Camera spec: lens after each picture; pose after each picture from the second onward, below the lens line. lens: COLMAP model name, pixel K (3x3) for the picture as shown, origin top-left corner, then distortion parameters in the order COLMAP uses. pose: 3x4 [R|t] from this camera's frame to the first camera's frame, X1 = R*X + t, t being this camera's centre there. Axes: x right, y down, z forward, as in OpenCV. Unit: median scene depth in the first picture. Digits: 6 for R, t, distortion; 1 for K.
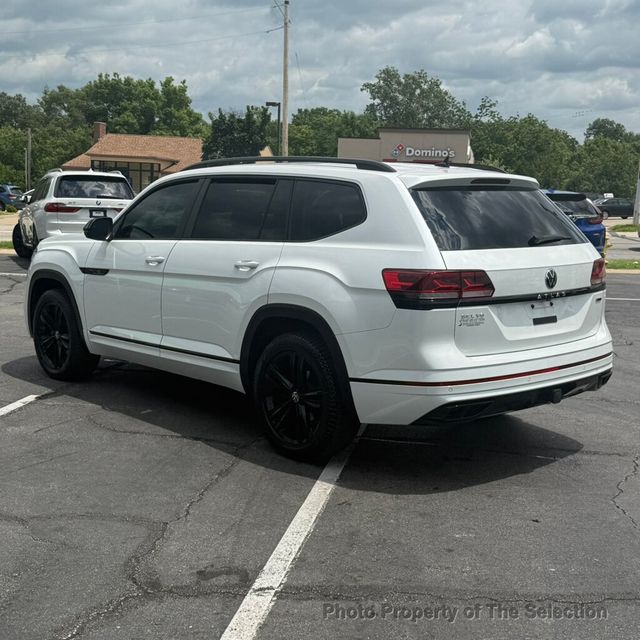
lens RADIAL K [[921.1, 0, 320.4], [0, 921.1, 318.5], [0, 0, 1]] dist [0.065202, 0.000000]
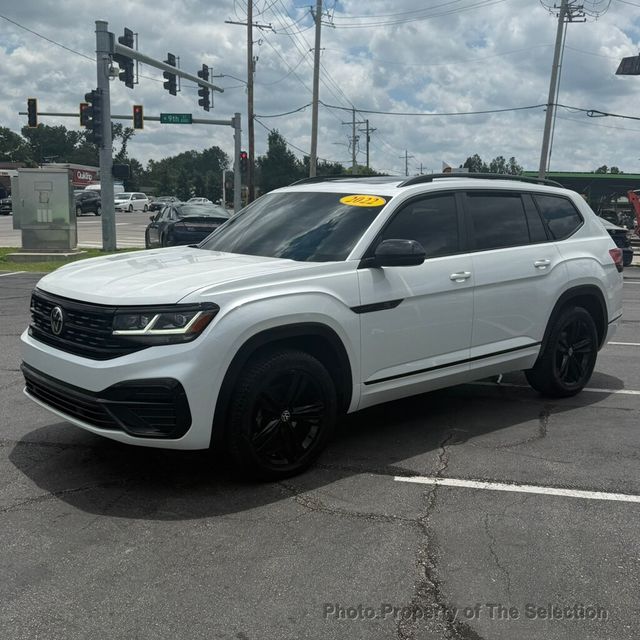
lens RADIAL K [[774.8, 0, 323.7], [0, 774.8, 341.3], [0, 0, 1]] dist [0.066909, 0.000000]
pose [[0.019586, -0.199924, 0.979616, -1.209613], [0.122574, 0.972893, 0.196102, -0.211832], [-0.992266, 0.116234, 0.043561, 1.347083]]
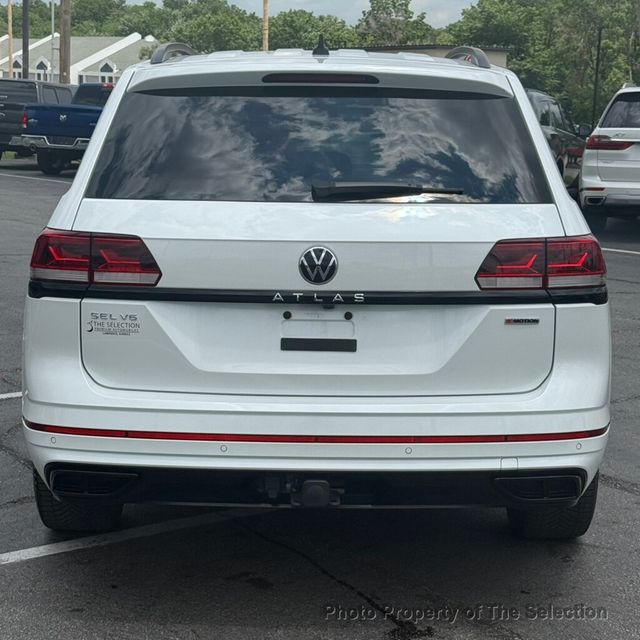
lens RADIAL K [[1362.8, 0, 320.4], [0, 1362.8, 316.0], [0, 0, 1]] dist [0.222160, 0.000000]
pose [[0.729530, 0.095759, -0.677212, 0.750068], [-0.095786, 0.994697, 0.037466, -0.042437], [0.677208, 0.037535, 0.734833, 0.432089]]
